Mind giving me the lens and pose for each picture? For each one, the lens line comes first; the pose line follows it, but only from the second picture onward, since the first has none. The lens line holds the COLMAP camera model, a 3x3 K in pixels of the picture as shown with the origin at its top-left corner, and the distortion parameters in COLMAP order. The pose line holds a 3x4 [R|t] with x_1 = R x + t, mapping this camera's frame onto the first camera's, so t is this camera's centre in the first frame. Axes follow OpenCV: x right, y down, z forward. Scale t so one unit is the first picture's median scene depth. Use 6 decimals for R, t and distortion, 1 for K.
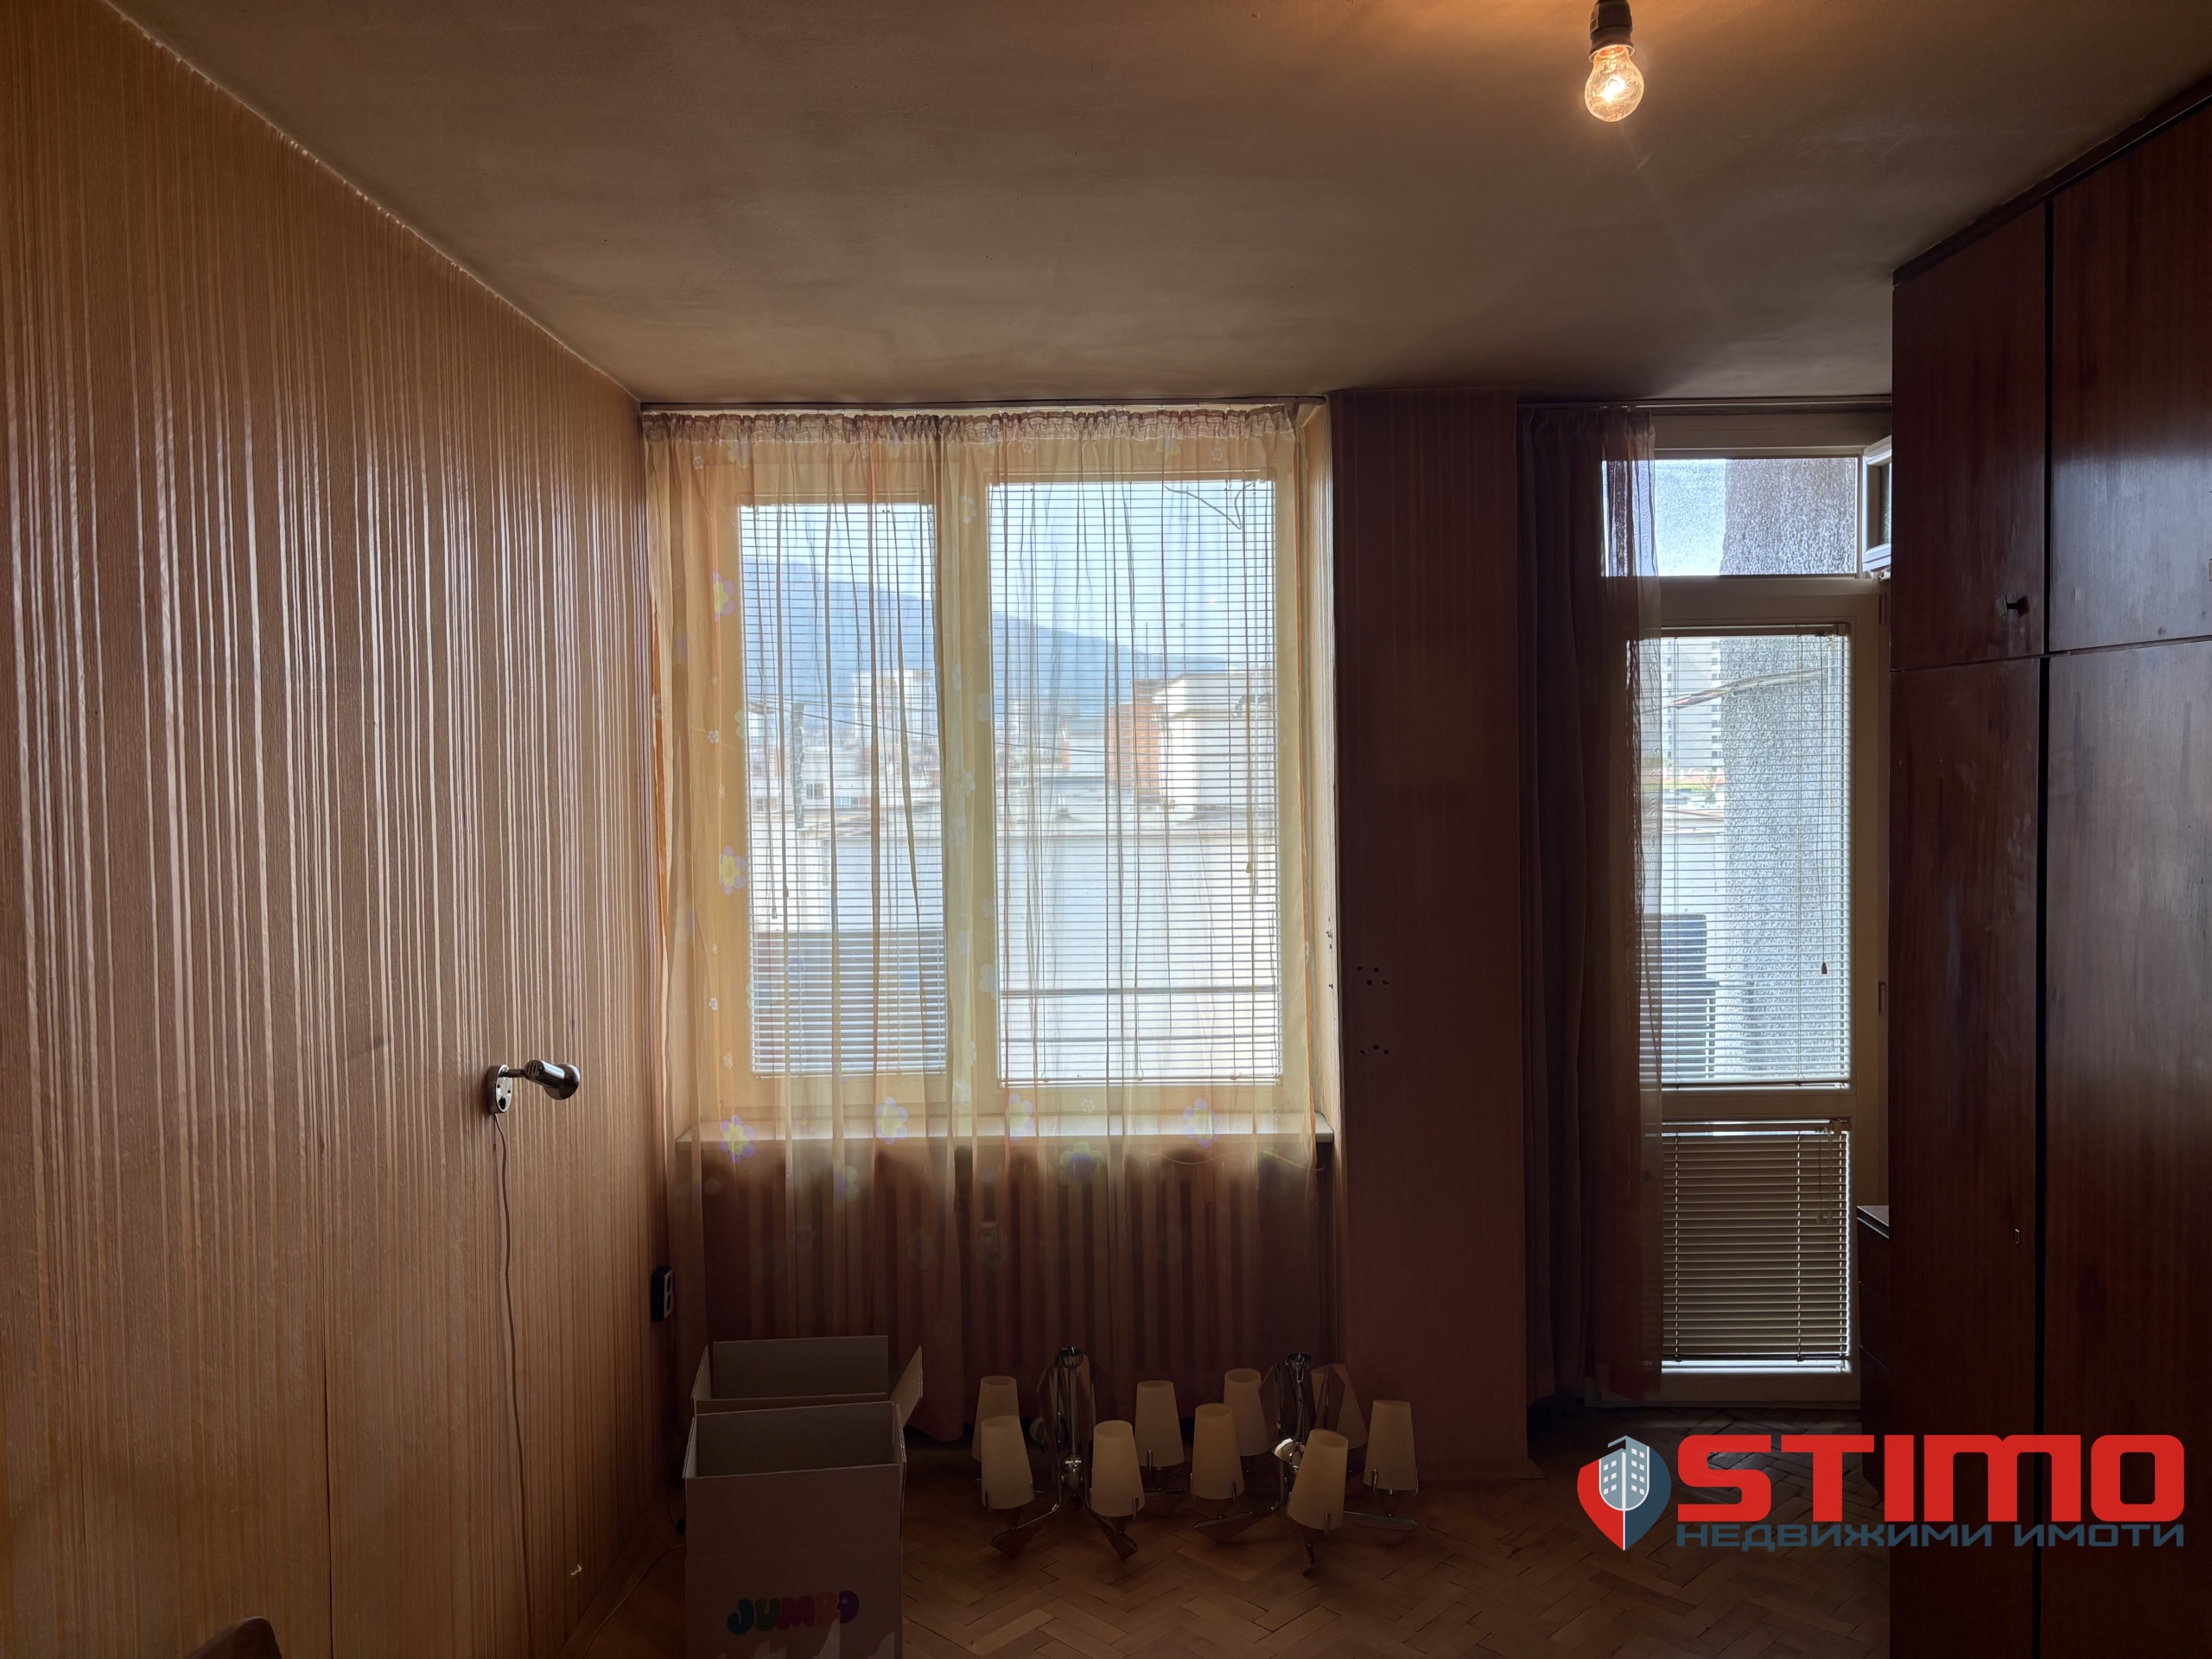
lens RADIAL K [[1681.5, 0, 1111.0], [0, 1681.5, 830.7], [0, 0, 1]] dist [0.046459, -0.049682]
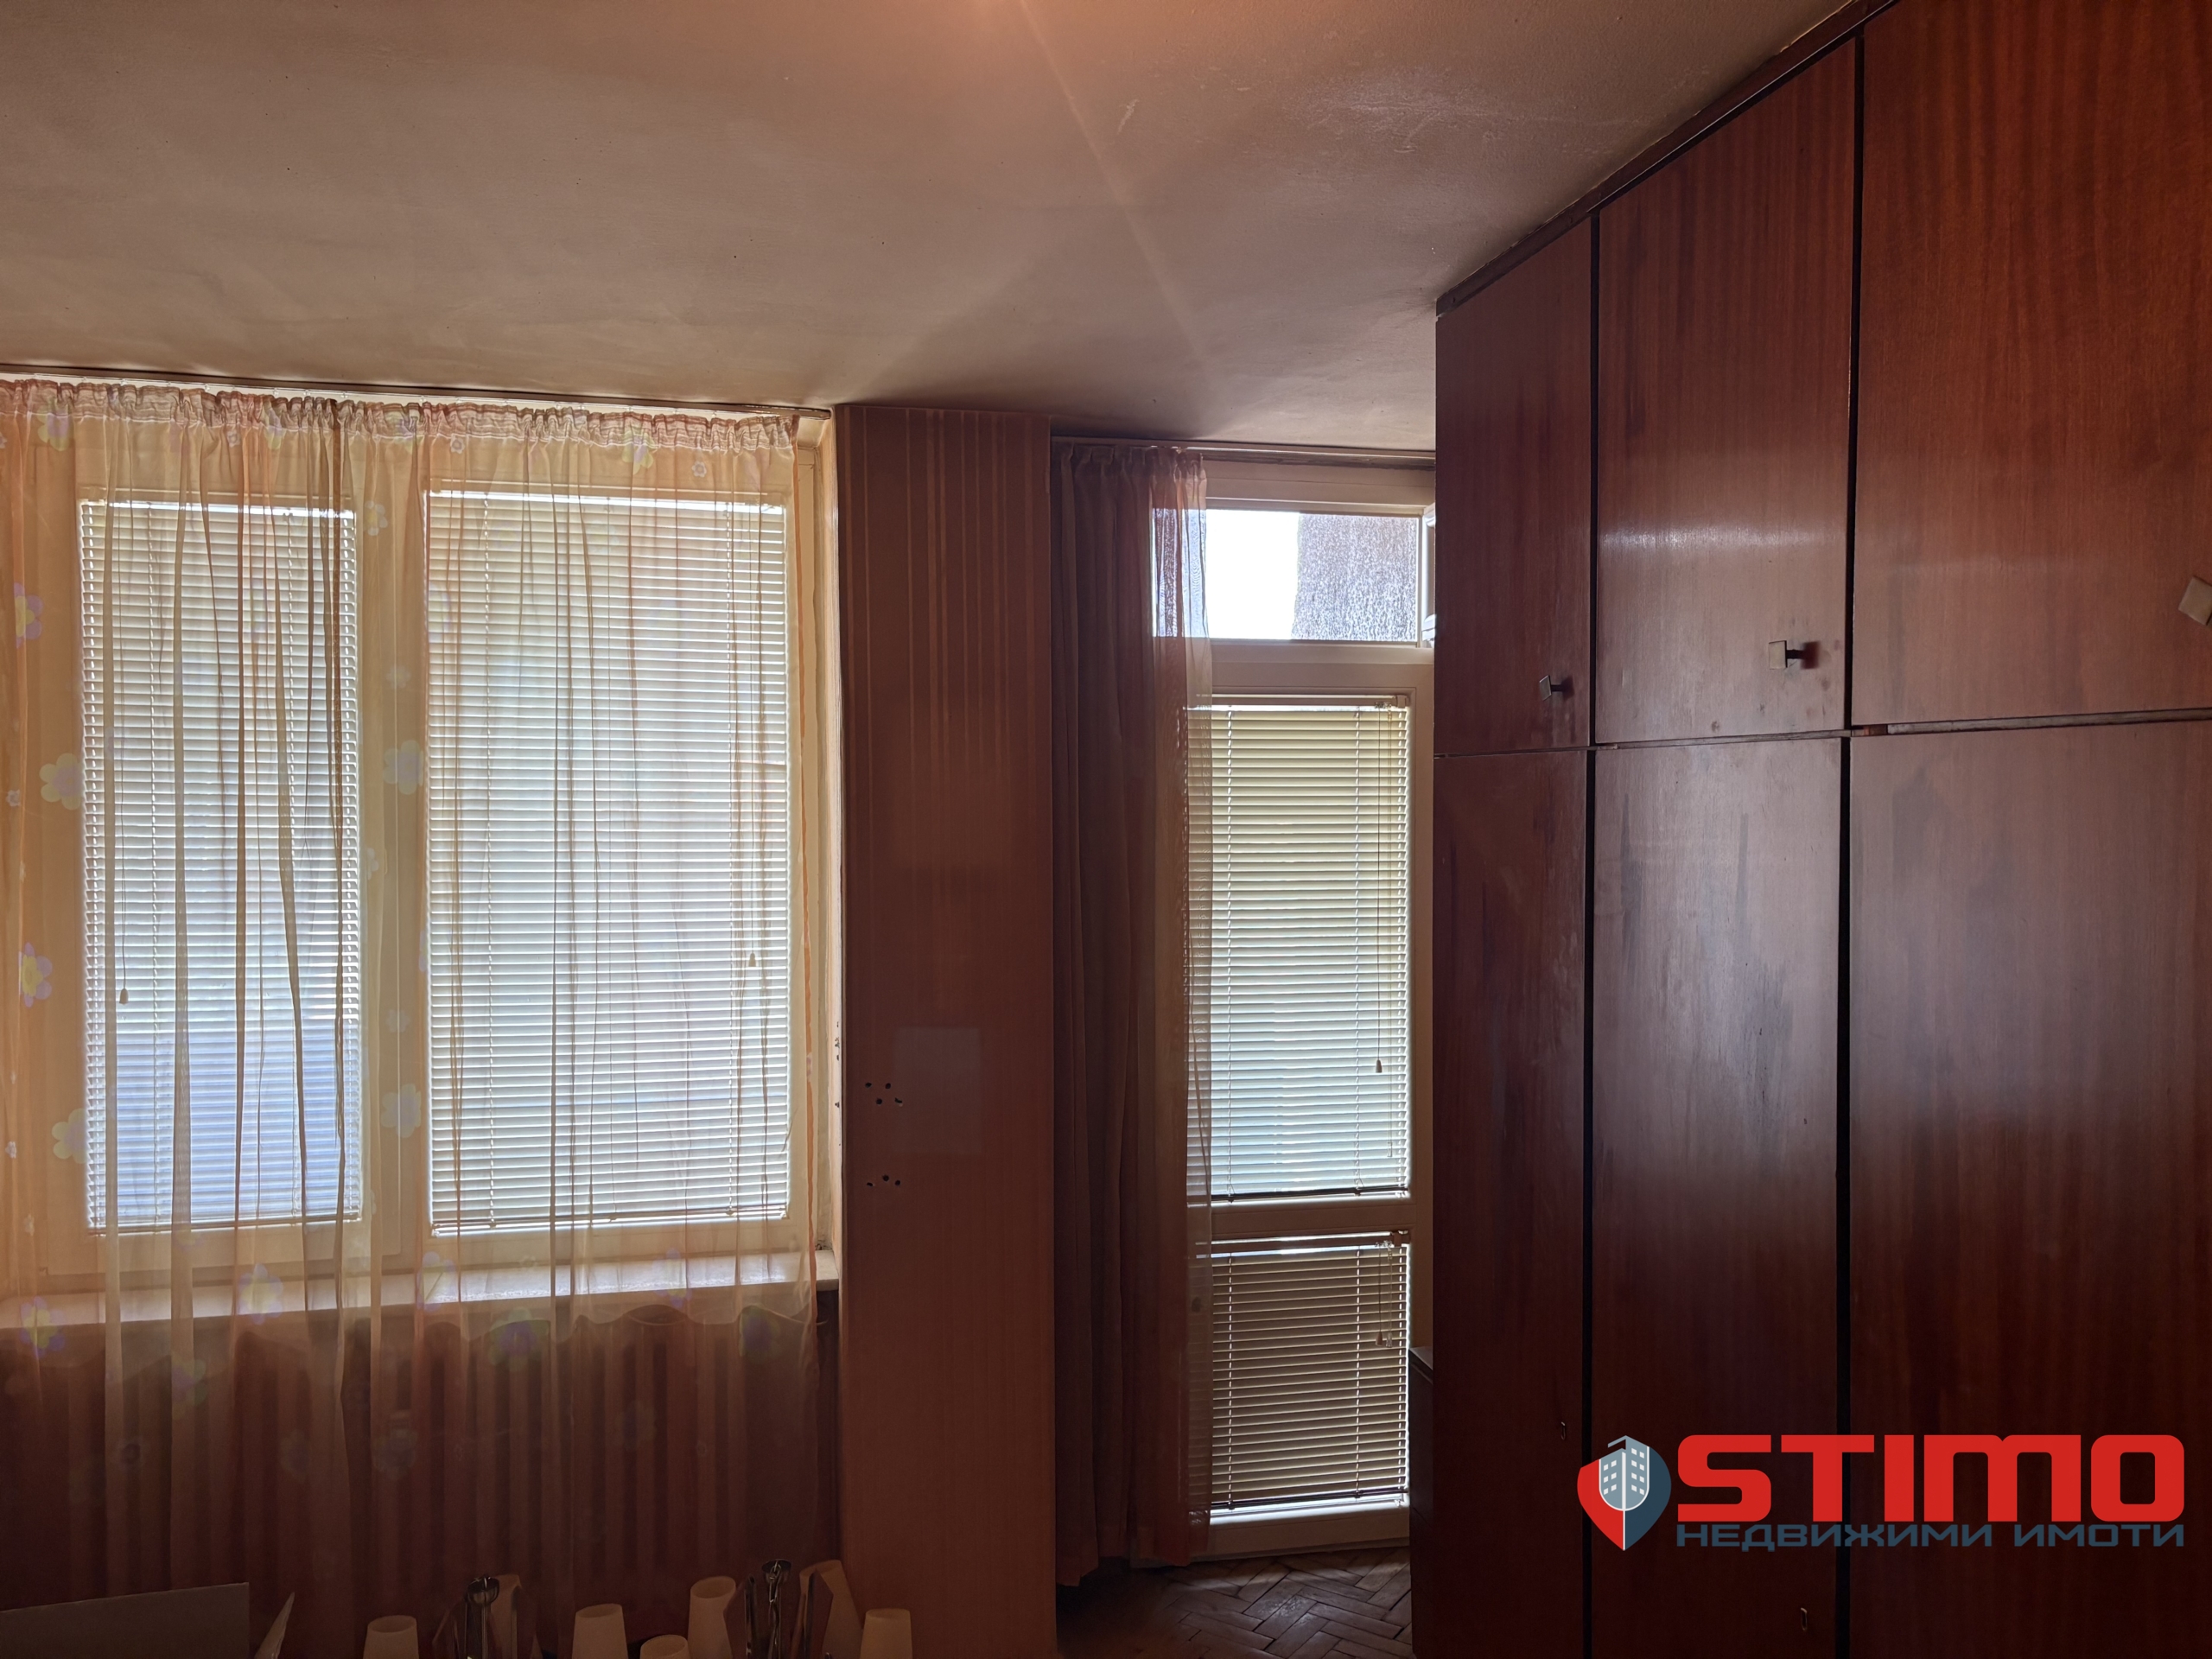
lens RADIAL K [[1681.5, 0, 1117.4], [0, 1681.5, 838.5], [0, 0, 1]] dist [0.046459, -0.049682]
pose [[0.976215, 0.010919, 0.216527, 0.085758], [-0.006264, 0.999735, -0.022170, -0.023818], [-0.216712, 0.020286, 0.976025, 0.143256]]
